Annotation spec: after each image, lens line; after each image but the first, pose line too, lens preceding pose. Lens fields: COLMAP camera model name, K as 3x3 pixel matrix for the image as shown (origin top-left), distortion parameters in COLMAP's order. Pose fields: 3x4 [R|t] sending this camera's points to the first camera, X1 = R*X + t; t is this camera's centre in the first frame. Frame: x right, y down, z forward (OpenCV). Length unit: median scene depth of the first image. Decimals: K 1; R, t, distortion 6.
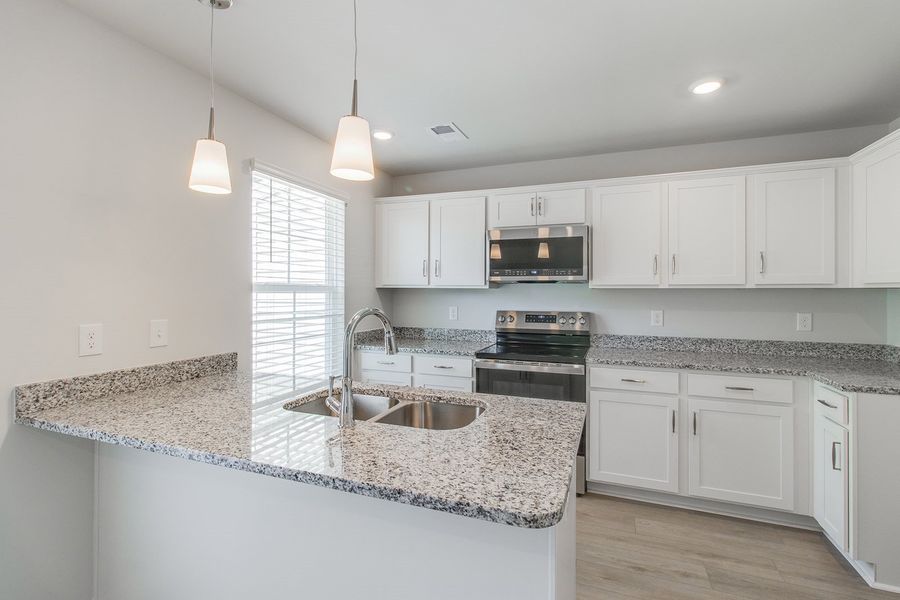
lens RADIAL K [[416.3, 0, 454.2], [0, 416.3, 289.7], [0, 0, 1]] dist [0.000135, -0.000266]
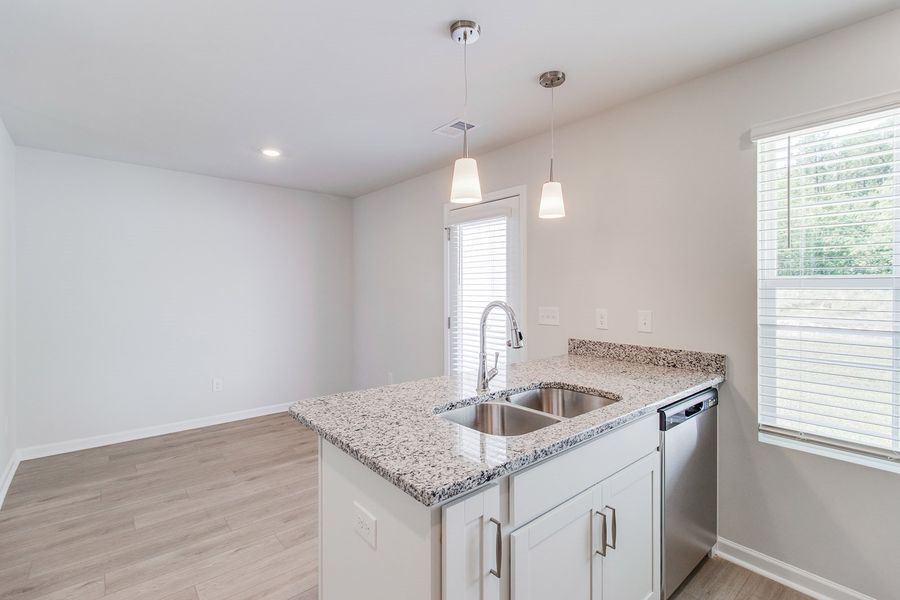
lens RADIAL K [[416.3, 0, 454.2], [0, 416.3, 289.7], [0, 0, 1]] dist [0.000135, -0.000266]
pose [[-0.474287, -0.000687, -0.880370, 0.444176], [-0.000287, 1.000000, -0.000625, 0.007240], [0.880370, -0.000044, -0.474287, 0.738289]]
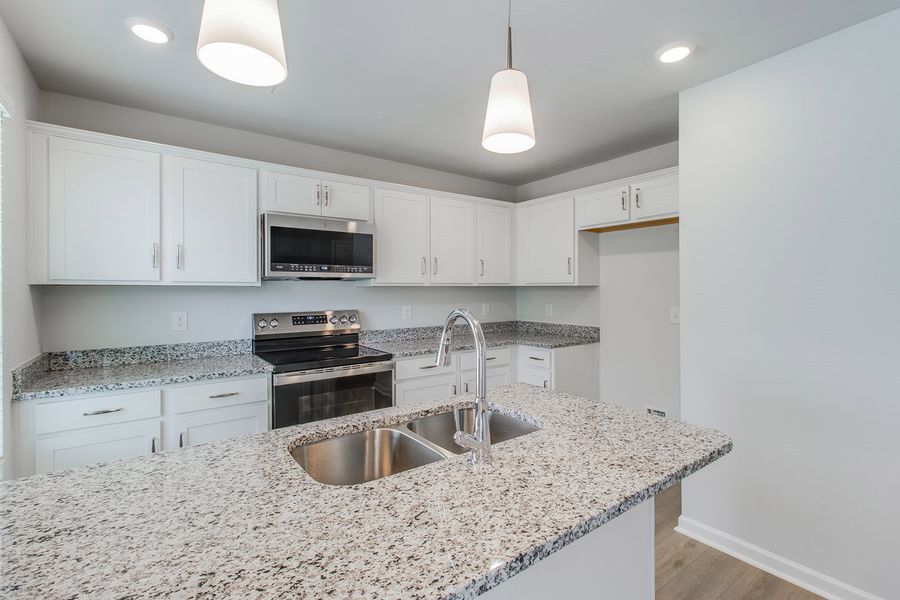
lens RADIAL K [[416.3, 0, 454.2], [0, 416.3, 289.7], [0, 0, 1]] dist [0.000135, -0.000266]
pose [[0.540981, -0.005526, 0.841017, -0.450931], [0.003700, 0.999984, 0.004191, 0.002262], [-0.841027, 0.000845, 0.540993, 0.298688]]
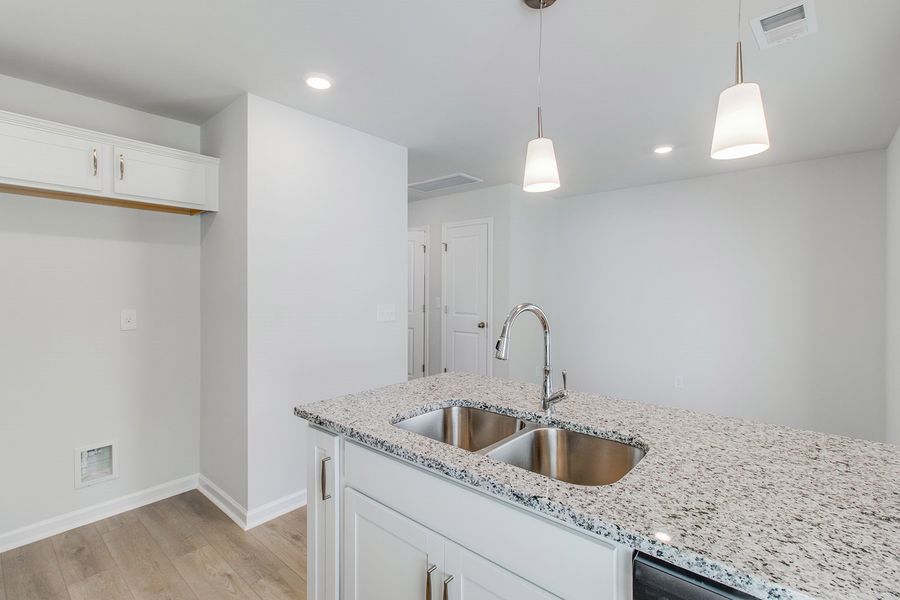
lens RADIAL K [[416.3, 0, 454.2], [0, 416.3, 289.7], [0, 0, 1]] dist [0.000135, -0.000266]
pose [[-0.940709, -0.003517, 0.339195, -0.189808], [-0.002866, 0.999993, 0.002421, 0.005332], [-0.339201, 0.001305, -0.940713, 1.006998]]
